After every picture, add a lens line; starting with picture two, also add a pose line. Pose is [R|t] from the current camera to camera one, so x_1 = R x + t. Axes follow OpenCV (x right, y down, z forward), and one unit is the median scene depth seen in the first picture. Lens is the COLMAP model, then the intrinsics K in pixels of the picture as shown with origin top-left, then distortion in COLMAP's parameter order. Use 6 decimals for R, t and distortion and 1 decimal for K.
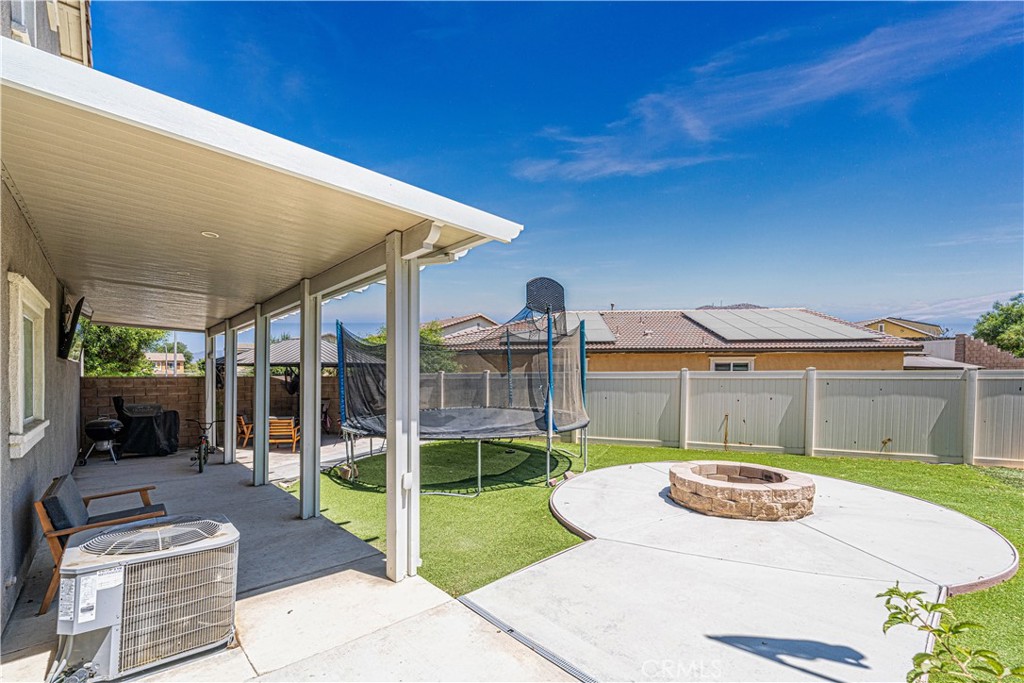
lens RADIAL K [[417.7, 0, 502.0], [0, 417.7, 375.1], [0, 0, 1]] dist [-0.000840, -0.000397]
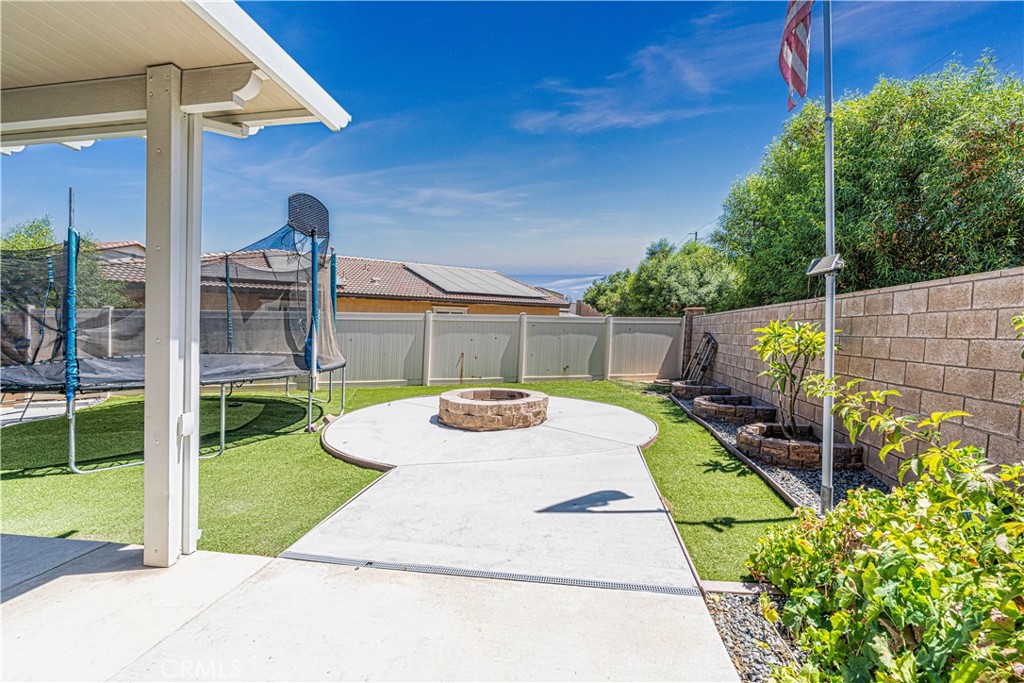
lens RADIAL K [[417.7, 0, 508.9], [0, 417.7, 337.2], [0, 0, 1]] dist [-0.000840, -0.000397]
pose [[0.795588, -0.006172, 0.605807, -0.095867], [-0.014996, 0.999441, 0.029876, 0.031770], [-0.605652, -0.032853, 0.795051, 0.039972]]
